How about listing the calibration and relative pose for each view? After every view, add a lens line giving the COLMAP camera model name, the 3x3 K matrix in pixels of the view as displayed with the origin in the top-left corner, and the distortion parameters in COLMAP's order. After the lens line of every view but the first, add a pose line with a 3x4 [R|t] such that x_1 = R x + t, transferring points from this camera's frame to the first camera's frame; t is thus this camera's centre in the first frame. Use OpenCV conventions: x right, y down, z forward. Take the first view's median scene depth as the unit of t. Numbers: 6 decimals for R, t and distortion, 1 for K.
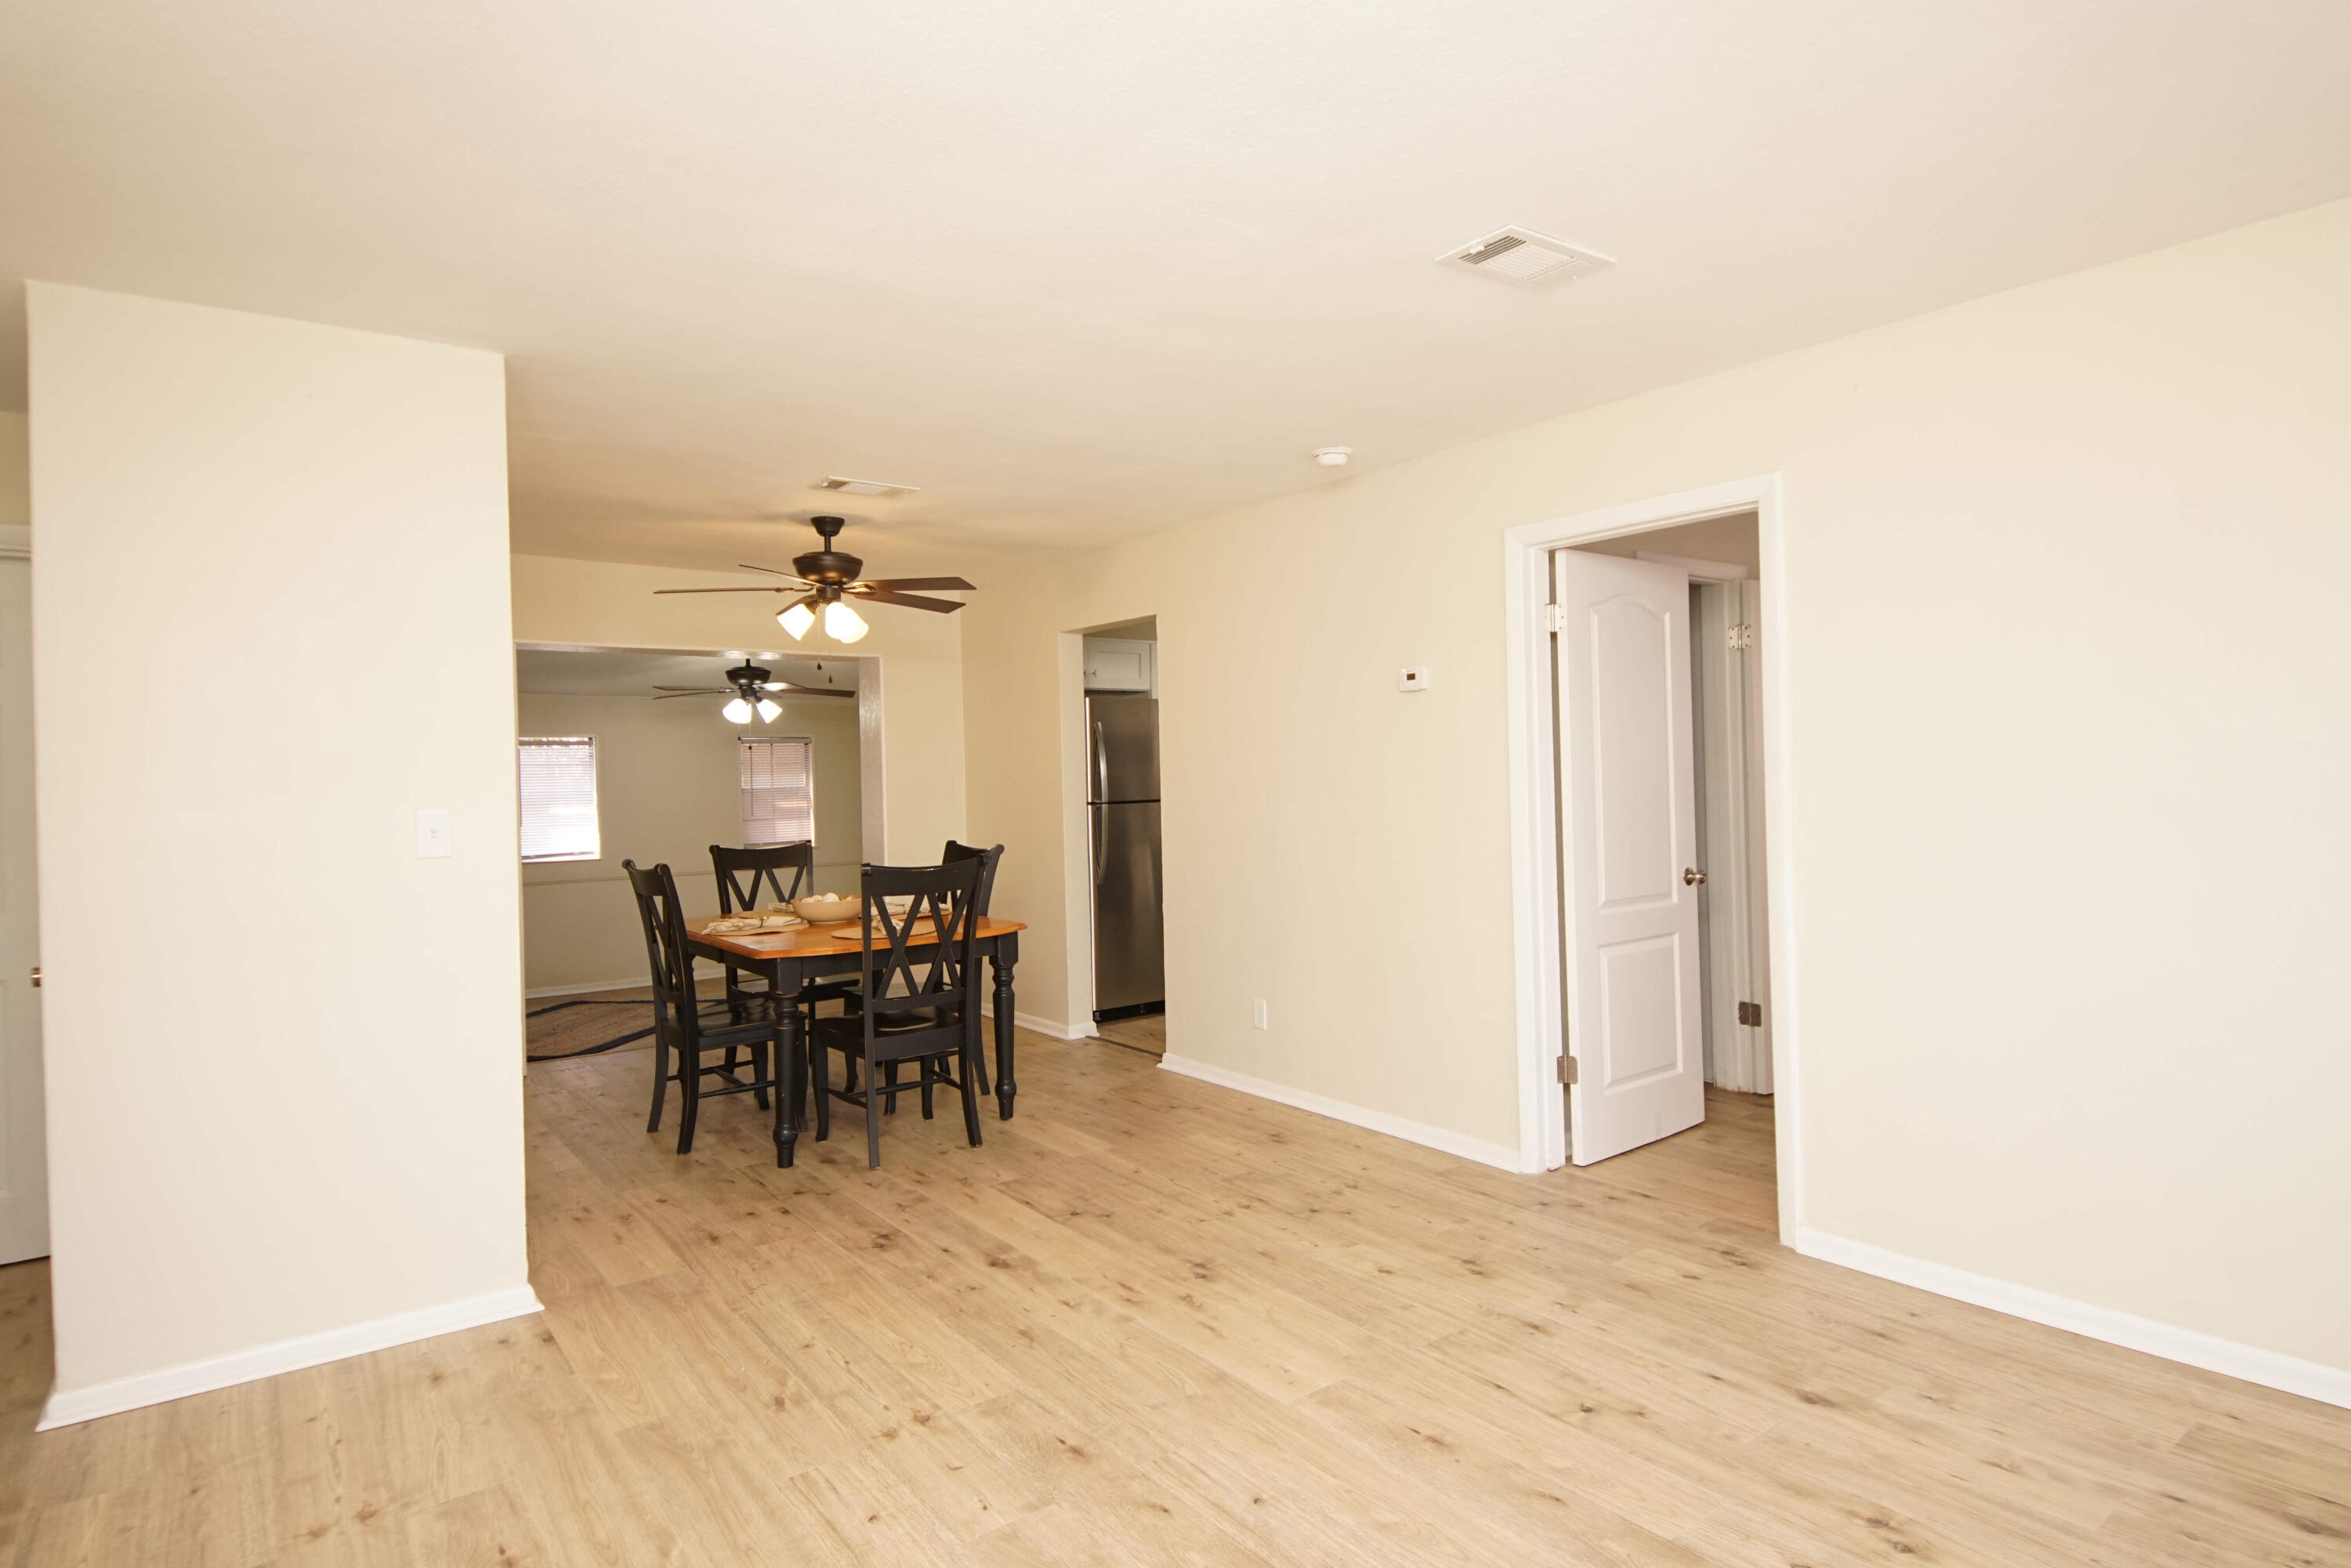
lens RADIAL K [[1262.2, 0, 1156.2], [0, 1262.2, 778.2], [0, 0, 1]] dist [0.045004, -0.041648]
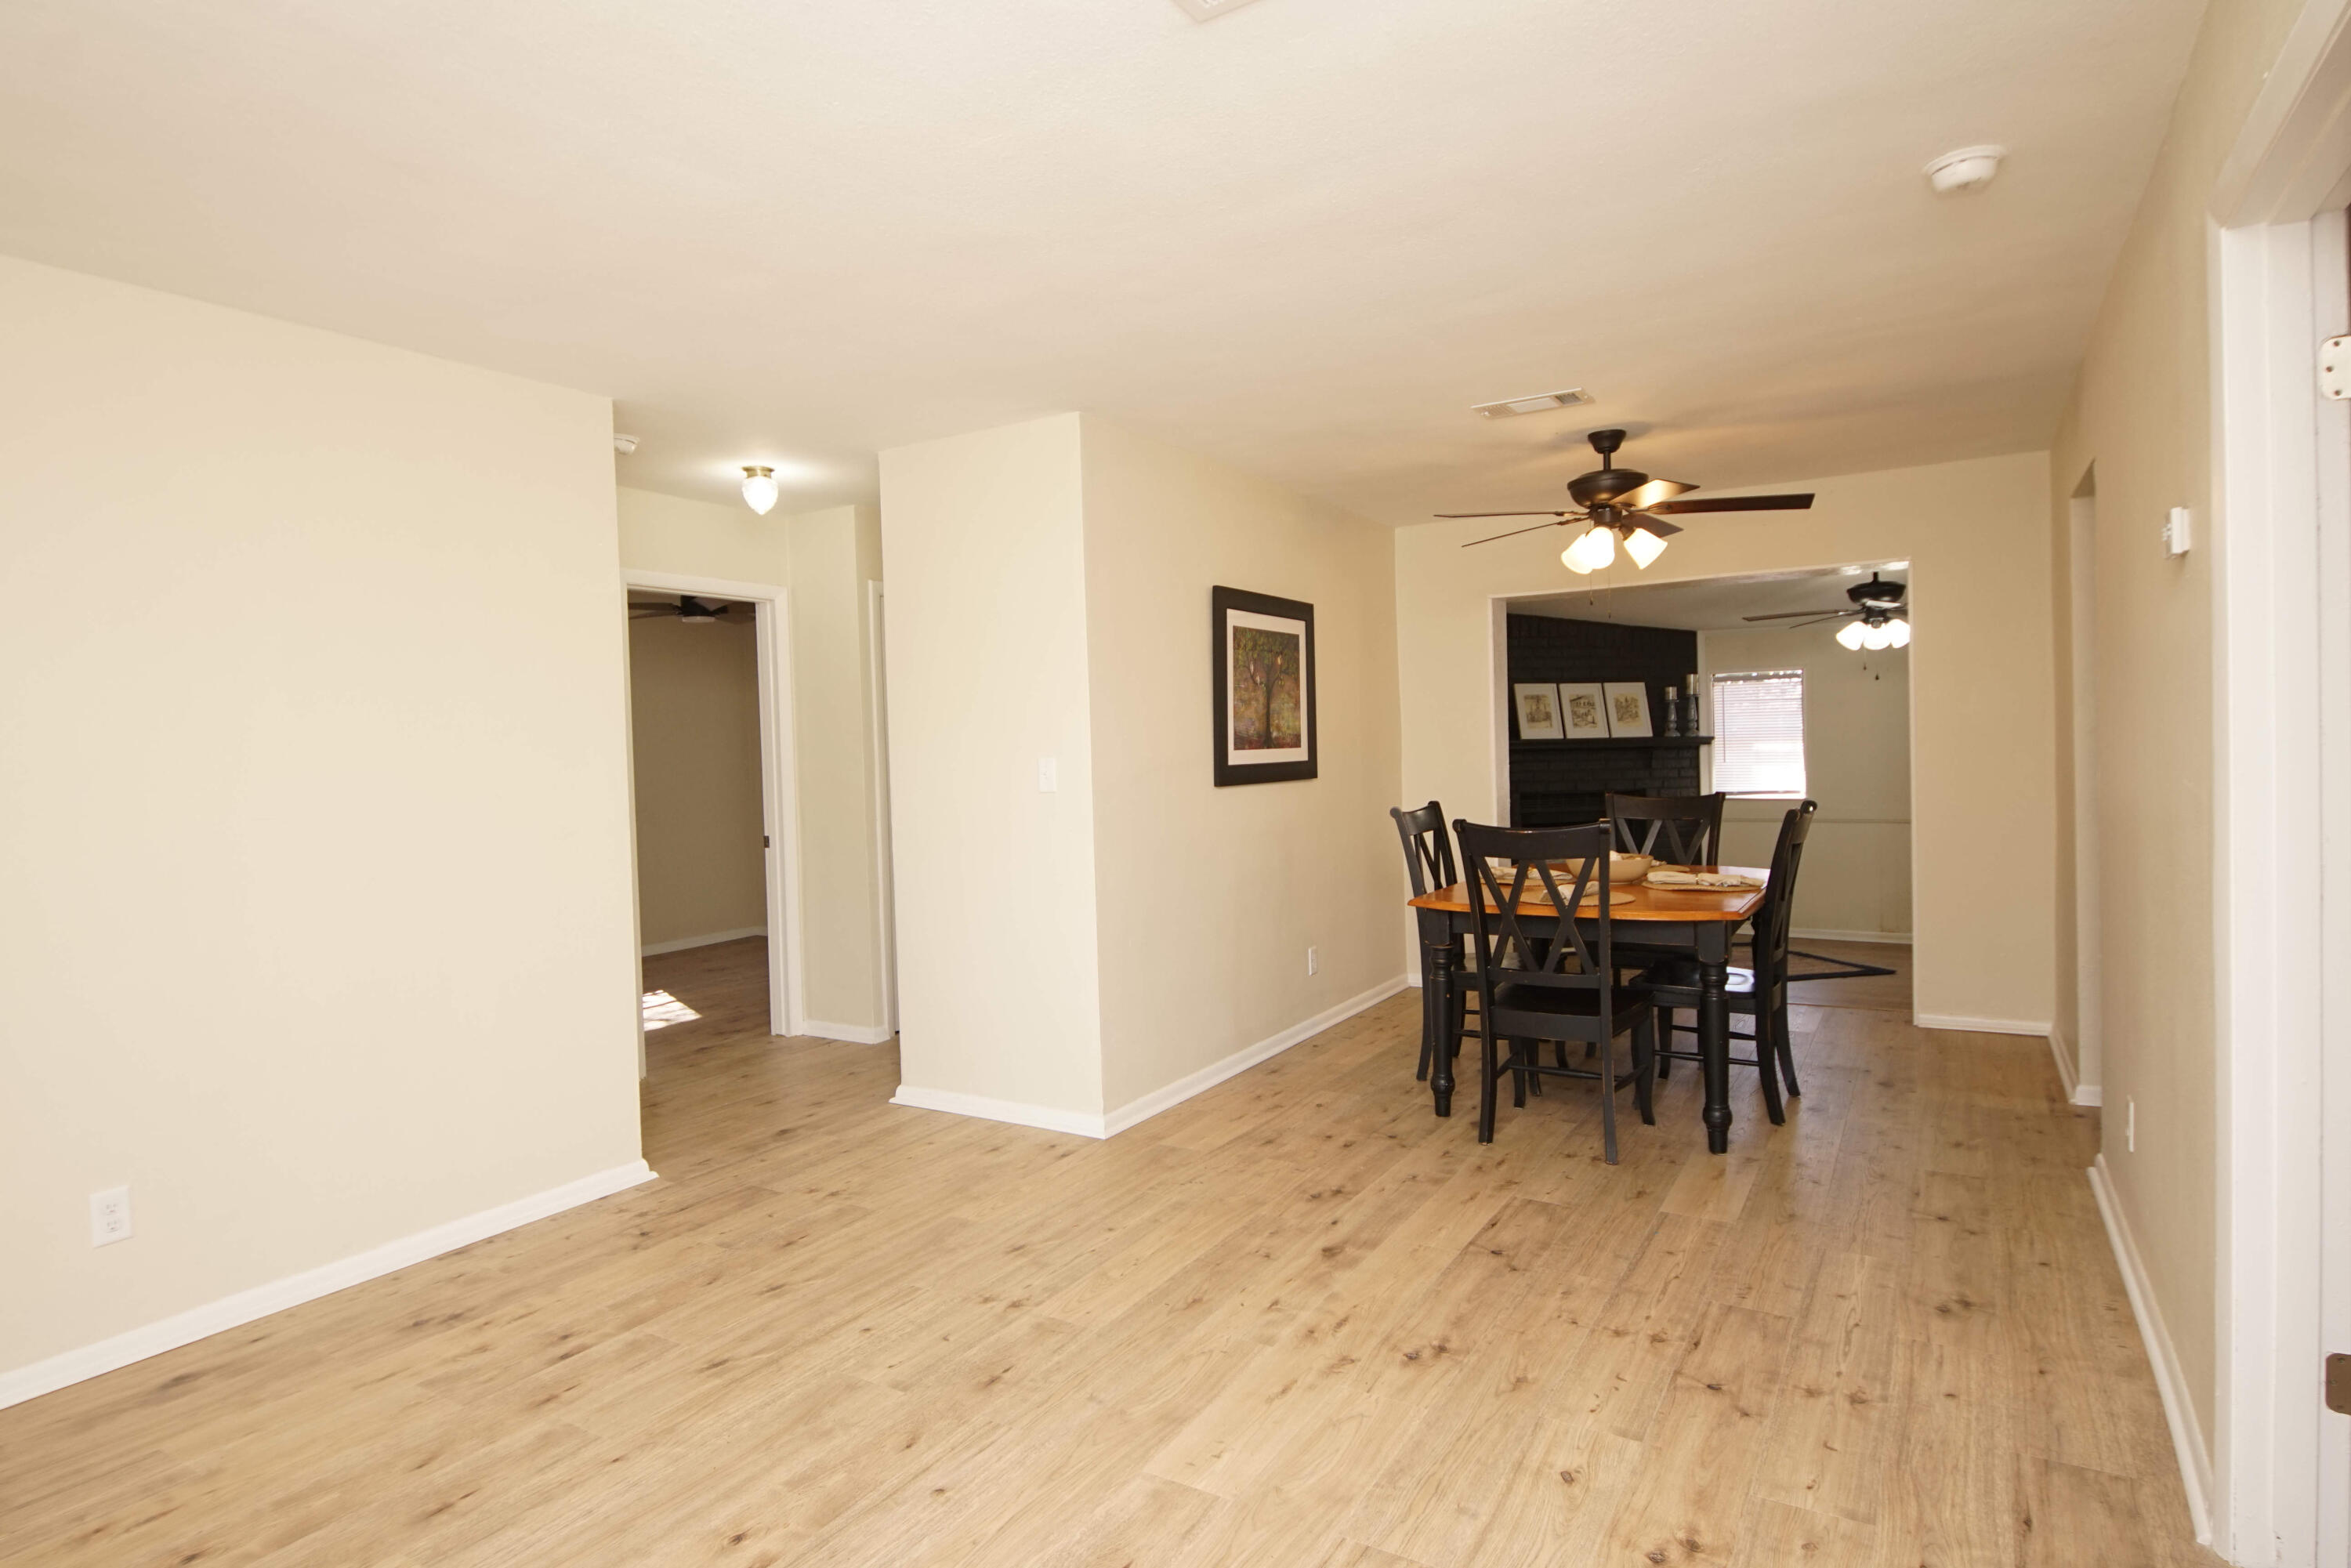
lens RADIAL K [[1262.2, 0, 1156.2], [0, 1262.2, 778.2], [0, 0, 1]] dist [0.045004, -0.041648]
pose [[0.365822, 0.038831, -0.929874, 0.752001], [0.018349, 0.998634, 0.048921, -0.018625], [0.930504, -0.034958, 0.364610, 0.595779]]
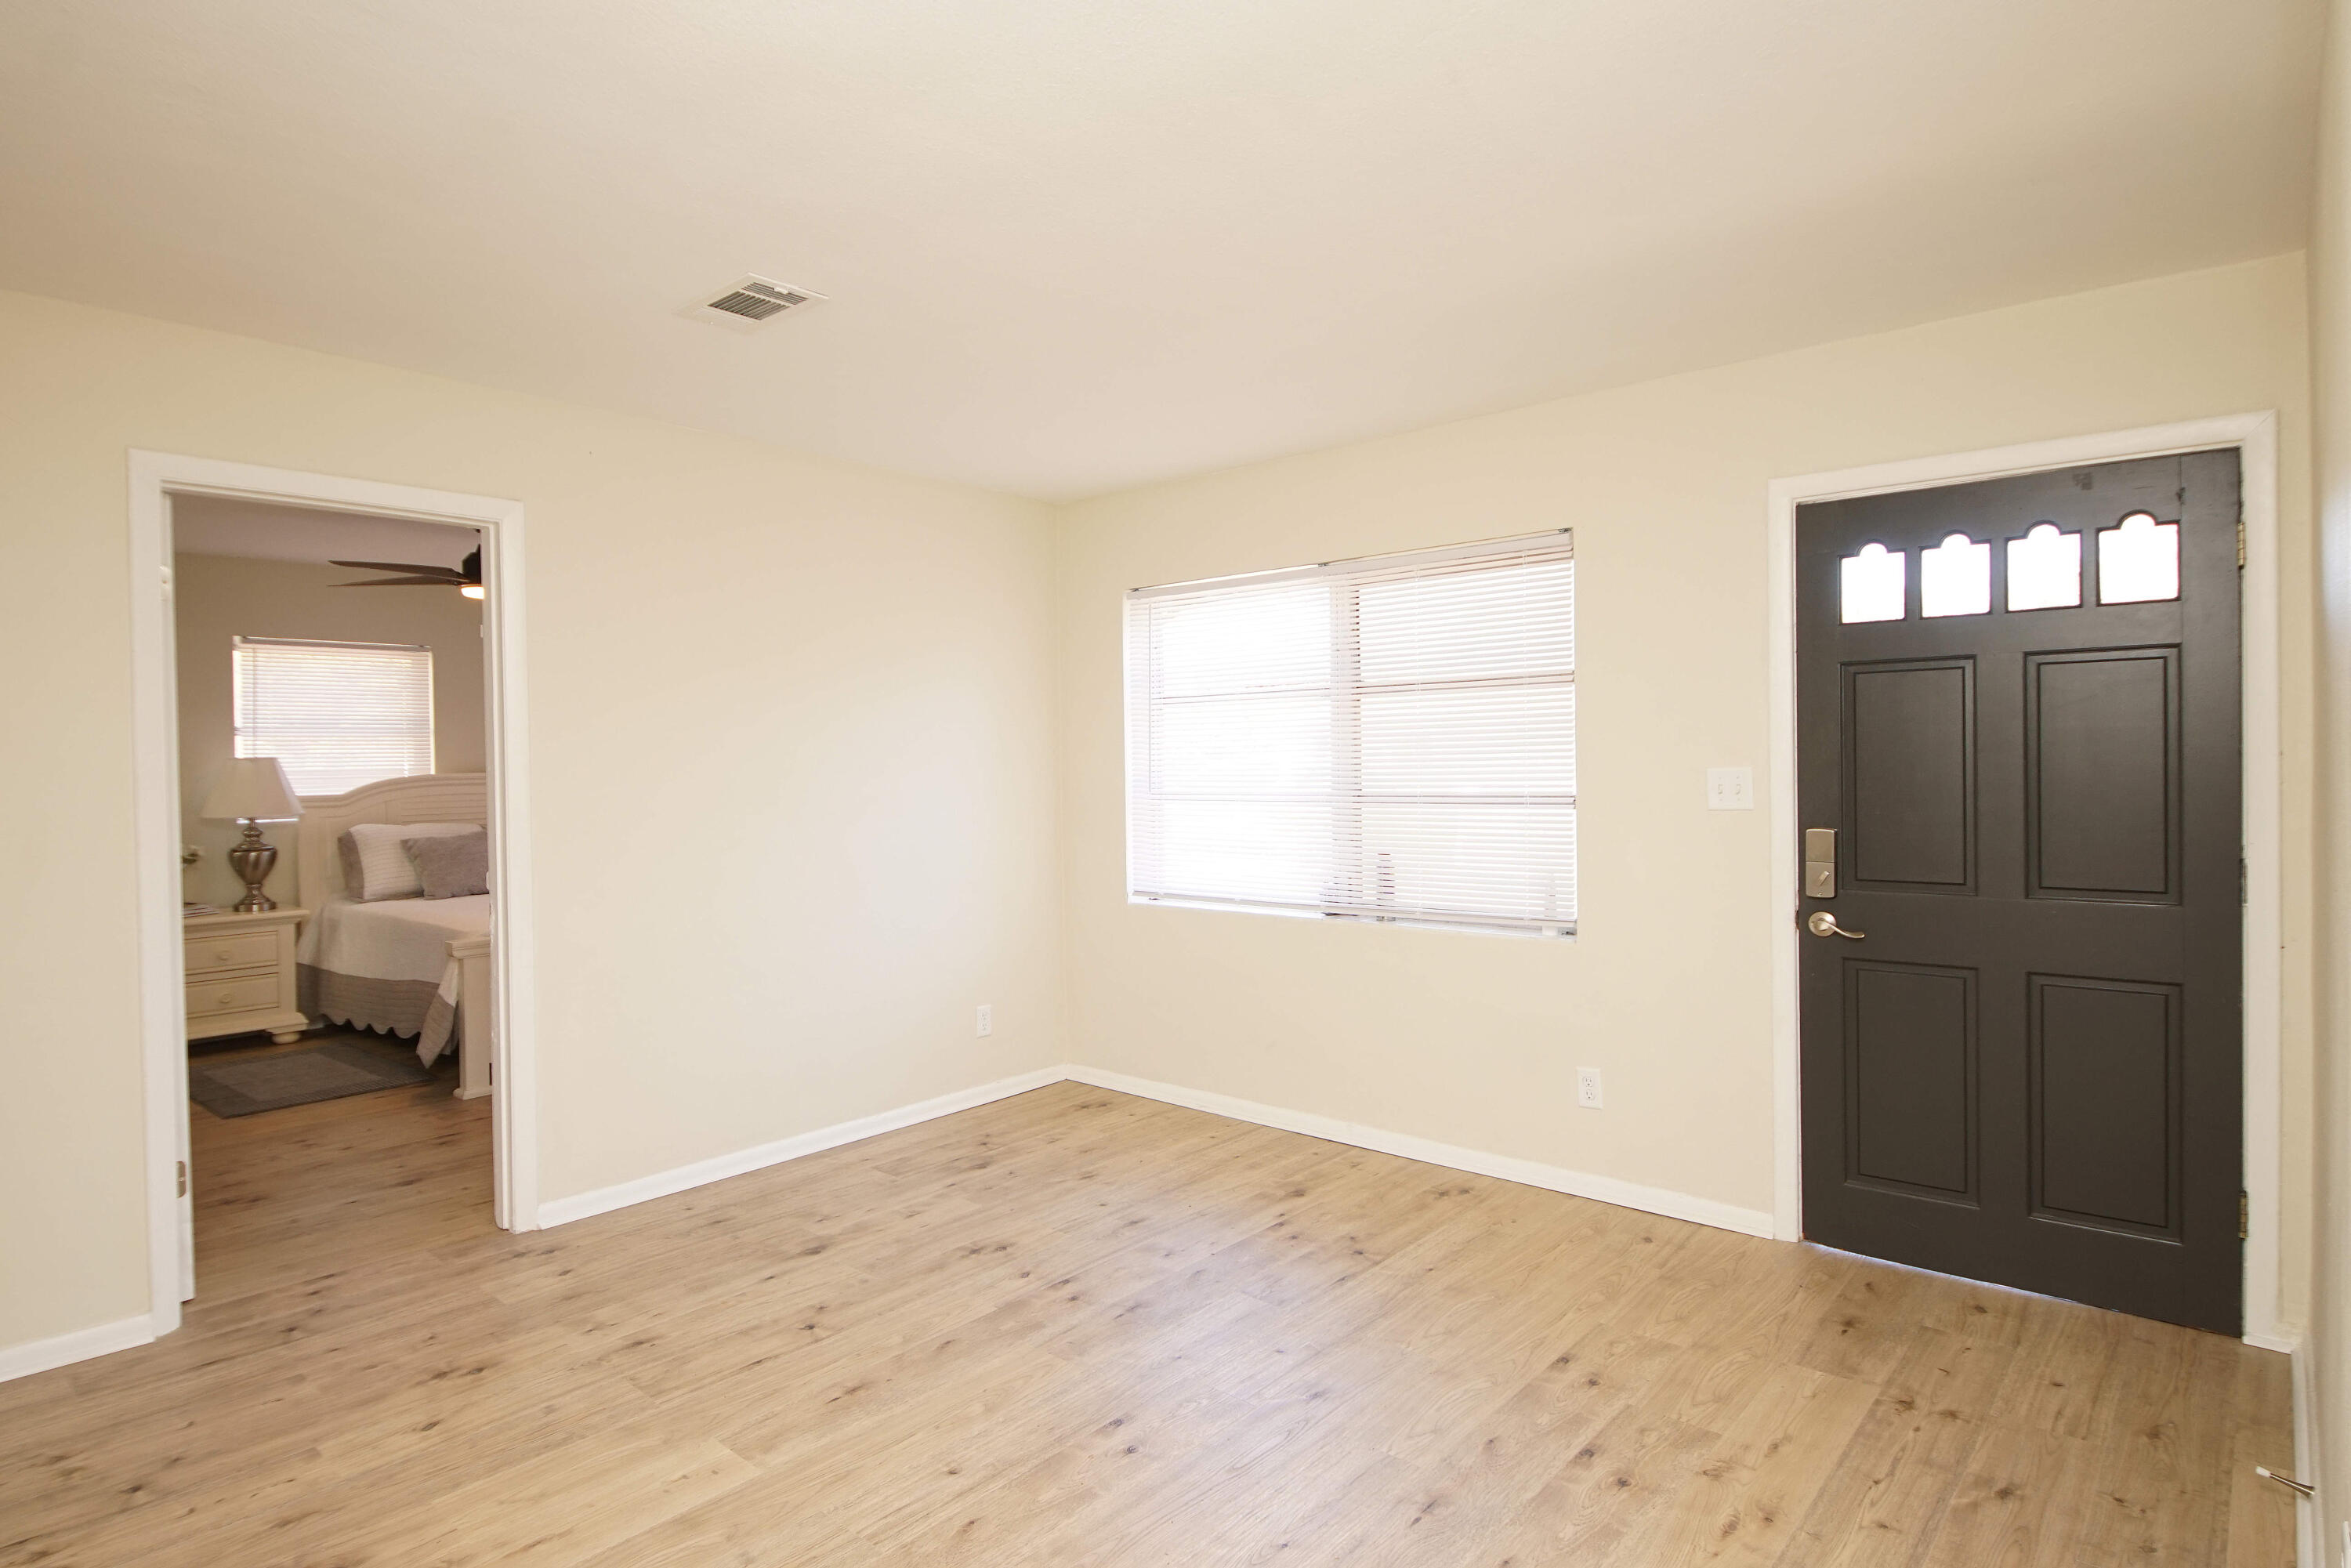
lens RADIAL K [[1262.2, 0, 1156.2], [0, 1262.2, 778.2], [0, 0, 1]] dist [0.045004, -0.041648]
pose [[-0.206023, 0.010330, 0.978493, -0.711988], [0.021151, 0.999758, -0.006101, 0.008490], [-0.978319, 0.019439, -0.206191, 0.759501]]
